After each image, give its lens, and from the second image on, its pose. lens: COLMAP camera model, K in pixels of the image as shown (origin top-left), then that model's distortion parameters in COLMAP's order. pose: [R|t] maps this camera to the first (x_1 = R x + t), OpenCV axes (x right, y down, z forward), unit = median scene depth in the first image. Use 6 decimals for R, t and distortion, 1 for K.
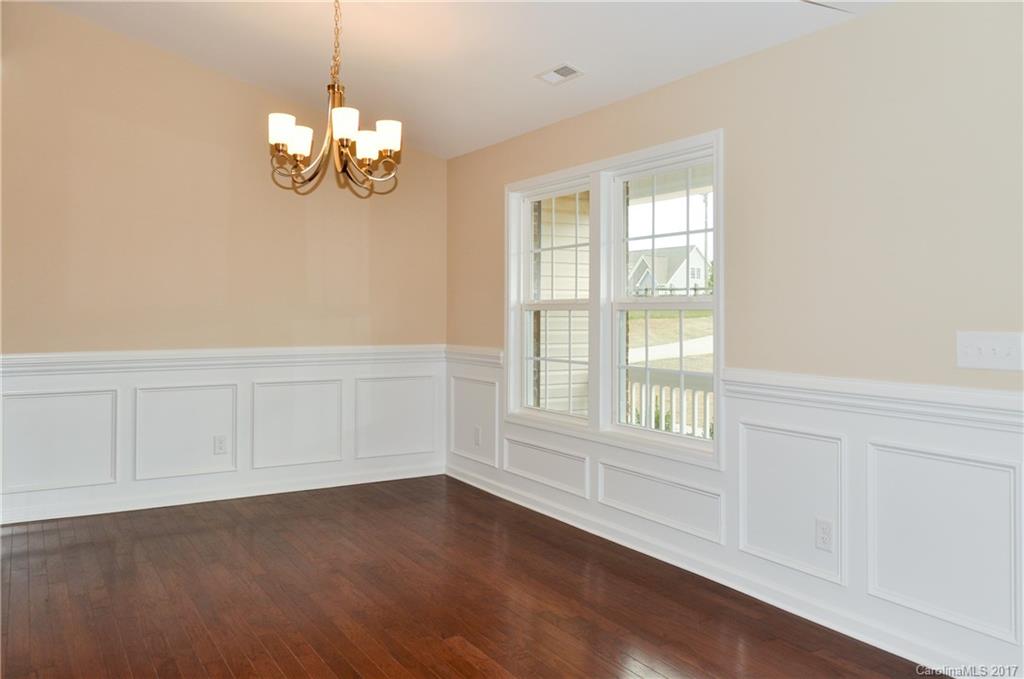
lens RADIAL K [[813.4, 0, 510.0], [0, 813.4, 322.7], [0, 0, 1]] dist [0.019106, -0.000426]
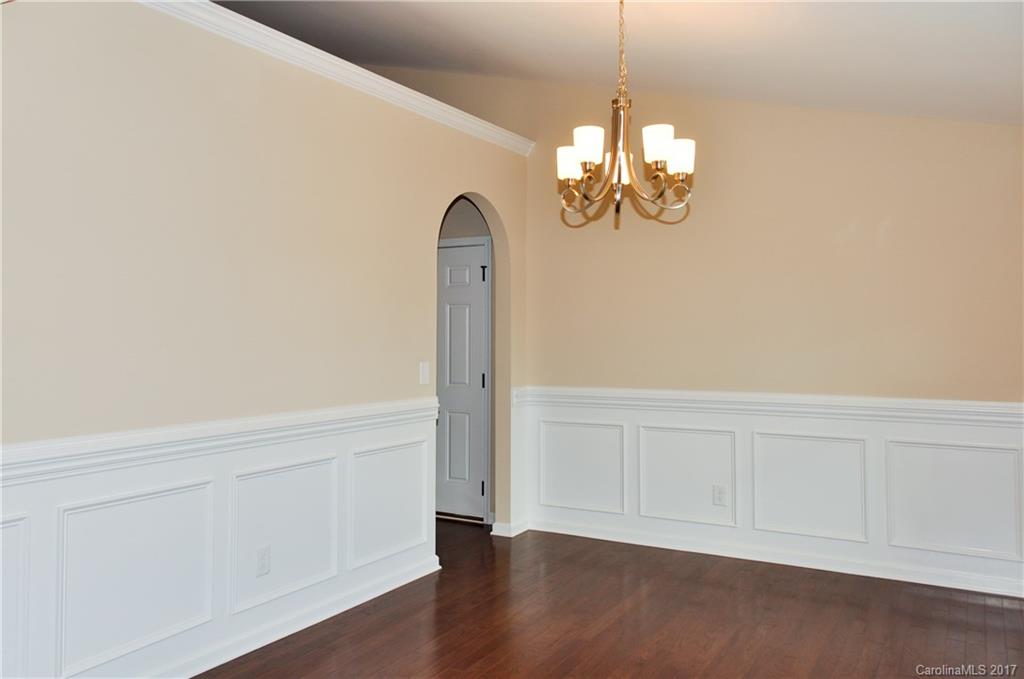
lens RADIAL K [[813.4, 0, 510.0], [0, 813.4, 322.7], [0, 0, 1]] dist [0.019106, -0.000426]
pose [[0.462198, -0.016341, -0.886626, 0.384698], [-0.009361, 0.999685, -0.023304, -0.024171], [0.886727, 0.019071, 0.461899, 0.384668]]
